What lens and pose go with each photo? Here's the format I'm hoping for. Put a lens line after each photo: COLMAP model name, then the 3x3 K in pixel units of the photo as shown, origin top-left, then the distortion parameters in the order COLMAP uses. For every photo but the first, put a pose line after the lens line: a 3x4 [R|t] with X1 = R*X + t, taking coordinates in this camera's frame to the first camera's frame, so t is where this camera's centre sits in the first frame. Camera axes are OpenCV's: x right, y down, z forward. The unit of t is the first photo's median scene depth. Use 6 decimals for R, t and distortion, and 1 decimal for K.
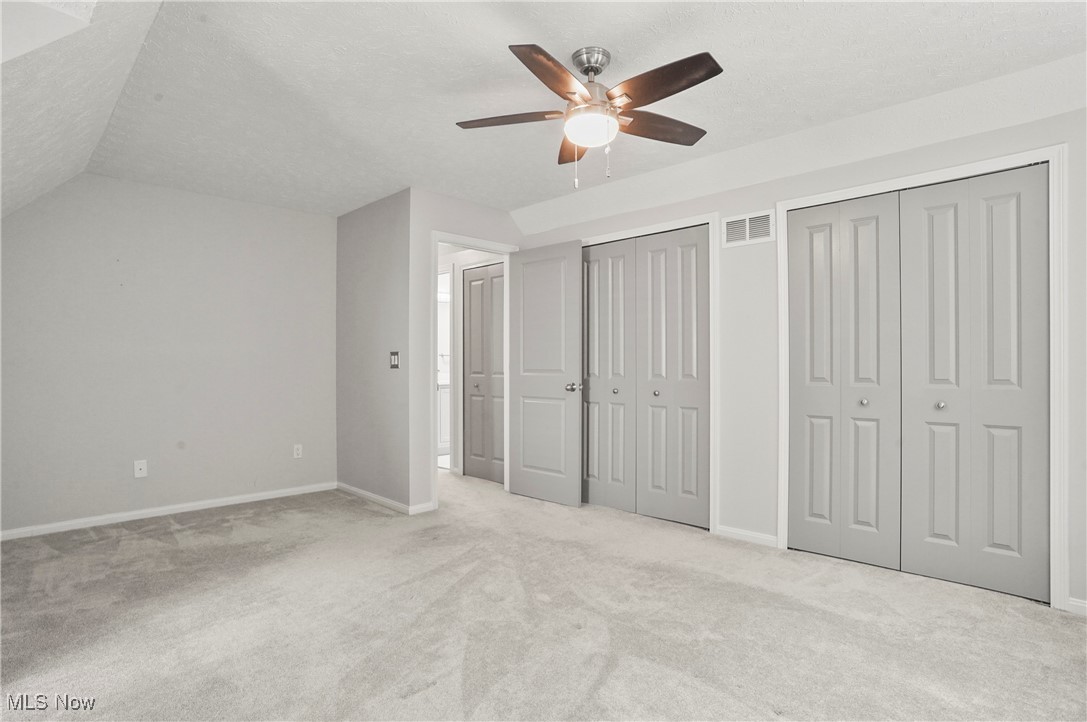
lens RADIAL K [[565.4, 0, 541.8], [0, 565.4, 363.0], [0, 0, 1]] dist [-0.033171, -0.000198]
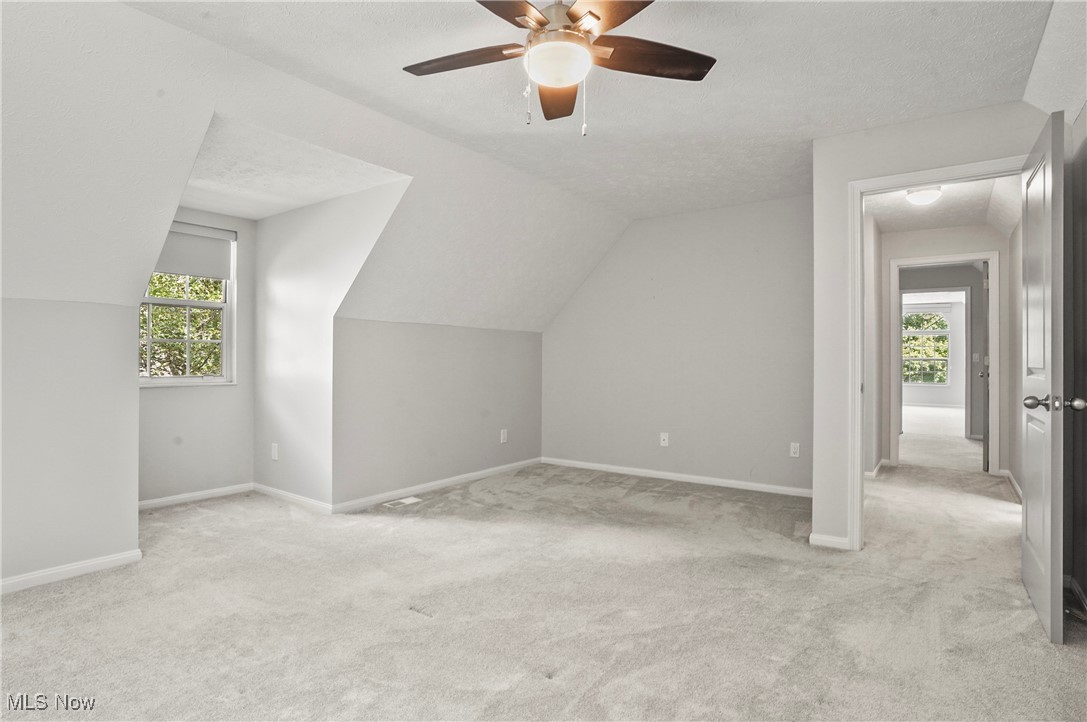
lens RADIAL K [[565.4, 0, 534.1], [0, 565.4, 358.4], [0, 0, 1]] dist [-0.033171, -0.000198]
pose [[0.159356, -0.001911, -0.987219, 0.600646], [0.001839, 0.999997, -0.001639, 0.005822], [0.987219, -0.001554, 0.159359, 0.584957]]
